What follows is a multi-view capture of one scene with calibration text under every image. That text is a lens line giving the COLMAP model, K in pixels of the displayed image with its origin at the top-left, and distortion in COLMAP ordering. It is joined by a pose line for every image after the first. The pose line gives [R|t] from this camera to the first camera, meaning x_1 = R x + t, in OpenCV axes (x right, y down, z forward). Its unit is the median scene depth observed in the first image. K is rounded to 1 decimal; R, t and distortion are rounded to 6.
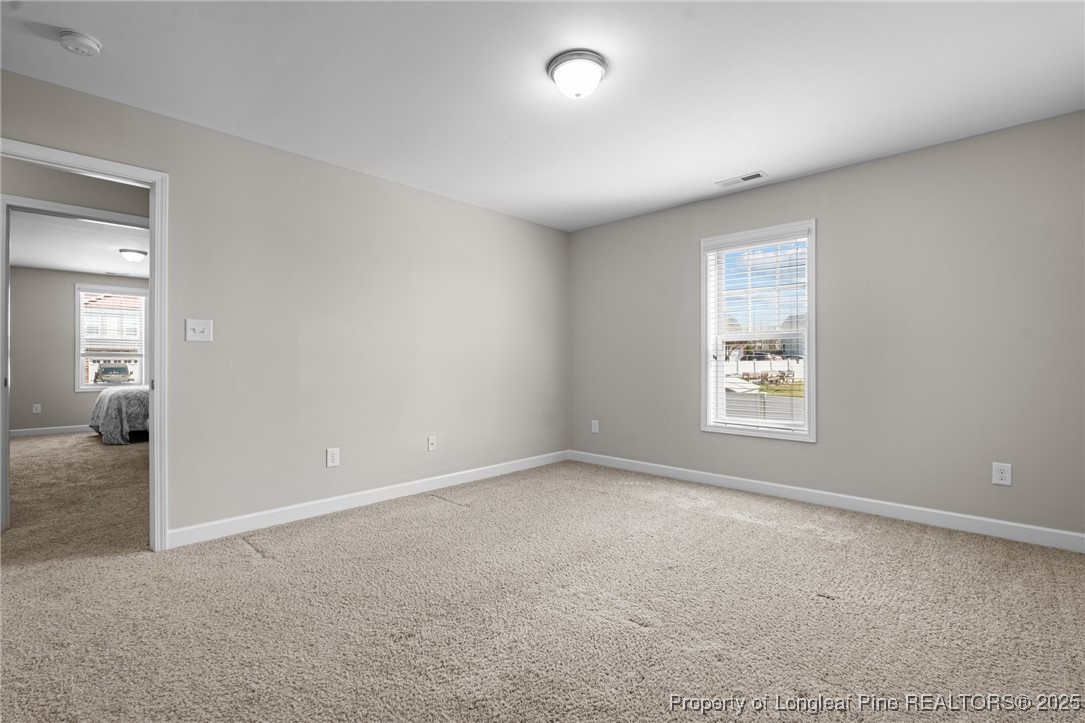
lens RADIAL K [[489.1, 0, 549.4], [0, 489.1, 361.4], [0, 0, 1]] dist [-0.002975, -0.000490]
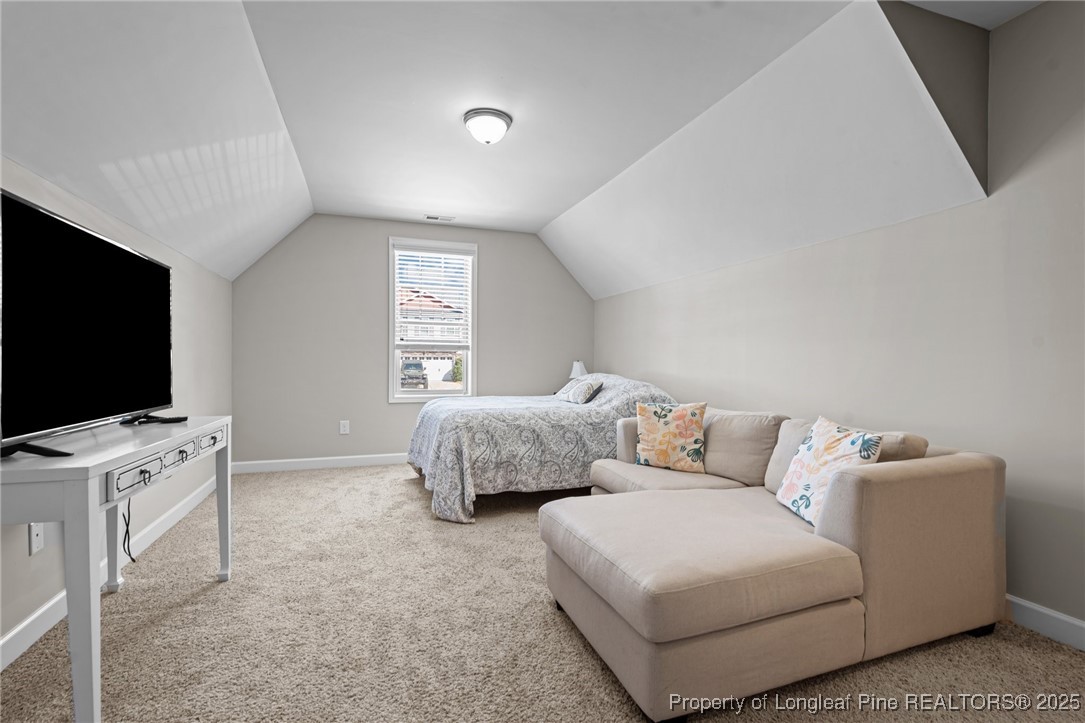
lens RADIAL K [[489.1, 0, 549.4], [0, 489.1, 361.4], [0, 0, 1]] dist [-0.002975, -0.000490]
pose [[0.902266, 0.004610, -0.431154, -0.572541], [-0.002472, 0.999982, 0.005519, 0.002544], [0.431172, -0.003914, 0.902261, 0.578229]]
